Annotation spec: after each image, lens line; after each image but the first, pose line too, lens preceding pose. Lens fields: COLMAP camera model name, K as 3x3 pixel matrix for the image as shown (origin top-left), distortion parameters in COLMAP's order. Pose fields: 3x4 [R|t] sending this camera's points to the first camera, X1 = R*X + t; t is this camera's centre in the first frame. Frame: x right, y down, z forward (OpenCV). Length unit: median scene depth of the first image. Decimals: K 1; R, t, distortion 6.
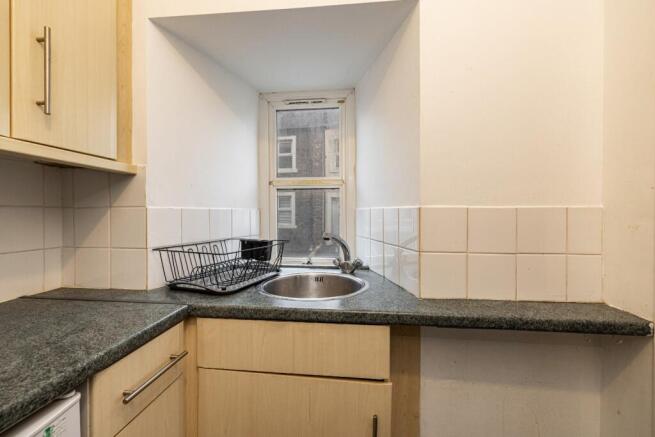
lens RADIAL K [[287.9, 0, 327.5], [0, 287.9, 207.6], [0, 0, 1]] dist [-0.015576, -0.000113]
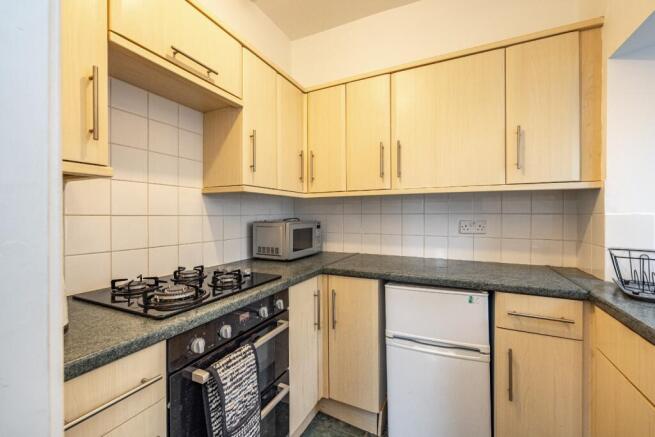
lens RADIAL K [[272.5, 0, 327.5], [0, 272.5, 218.5], [0, 0, 1]] dist [-0.000787, -0.000016]
pose [[-0.342001, 0.012055, -0.939622, 0.988456], [0.001975, 0.999925, 0.012110, 0.001830], [0.939697, 0.002286, -0.341999, 0.310985]]
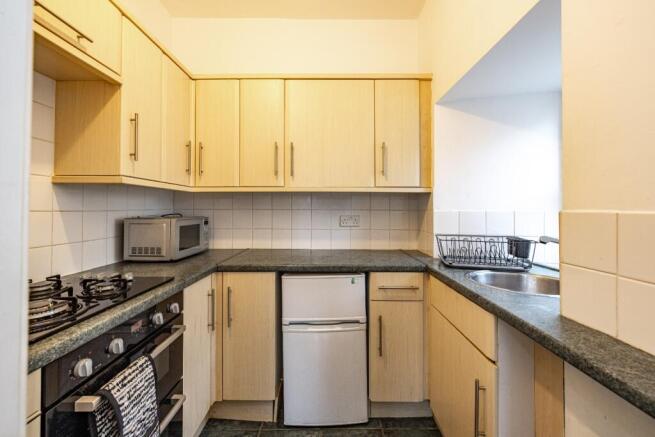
lens RADIAL K [[273.9, 0, 328.2], [0, 273.9, 209.6], [0, 0, 1]] dist [0.000378, 0.000114]
pose [[0.100443, -0.000217, -0.994943, 1.114464], [-0.002109, 0.999998, -0.000431, -0.006944], [0.994941, 0.002142, 0.100442, 0.200517]]
